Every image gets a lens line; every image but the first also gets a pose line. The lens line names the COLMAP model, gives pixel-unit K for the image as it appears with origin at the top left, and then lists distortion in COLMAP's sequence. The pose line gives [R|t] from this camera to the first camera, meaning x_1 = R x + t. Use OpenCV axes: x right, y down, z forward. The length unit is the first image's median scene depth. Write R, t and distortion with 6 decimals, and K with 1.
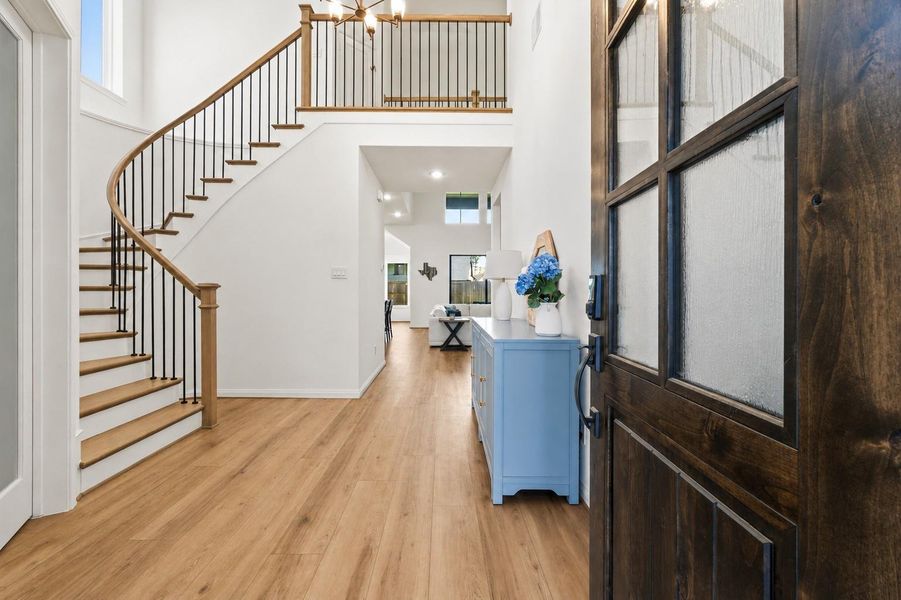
lens RADIAL K [[390.3, 0, 449.0], [0, 390.3, 295.0], [0, 0, 1]] dist [-0.009305, 0.001122]
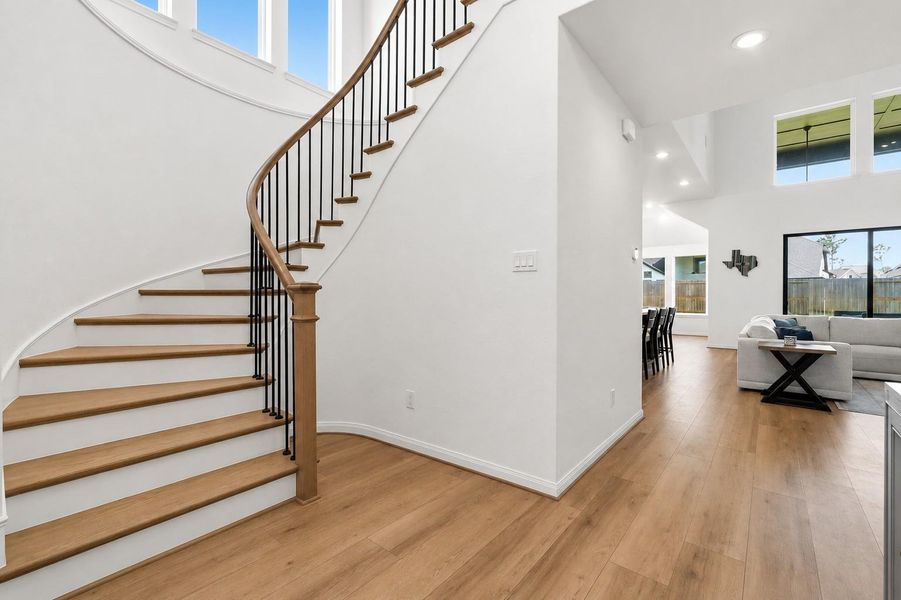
lens RADIAL K [[390.3, 0, 442.2], [0, 390.3, 300.9], [0, 0, 1]] dist [-0.009305, 0.001122]
pose [[0.752743, 0.007278, -0.658274, -0.001965], [-0.002294, 0.999962, 0.008433, -0.002826], [0.658310, -0.004838, 0.752731, 0.282275]]
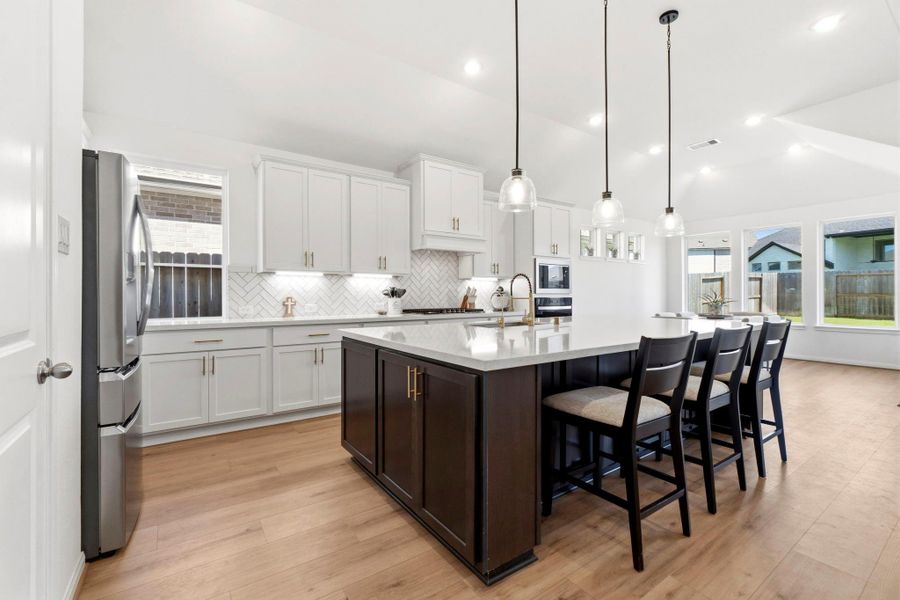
lens RADIAL K [[389.8, 0, 446.8], [0, 389.8, 296.6], [0, 0, 1]] dist [-0.009305, 0.001122]
pose [[0.552274, -0.011366, -0.833585, -0.055703], [0.008978, 0.999930, -0.007686, -0.006212], [0.833615, -0.003239, 0.552337, 0.773298]]
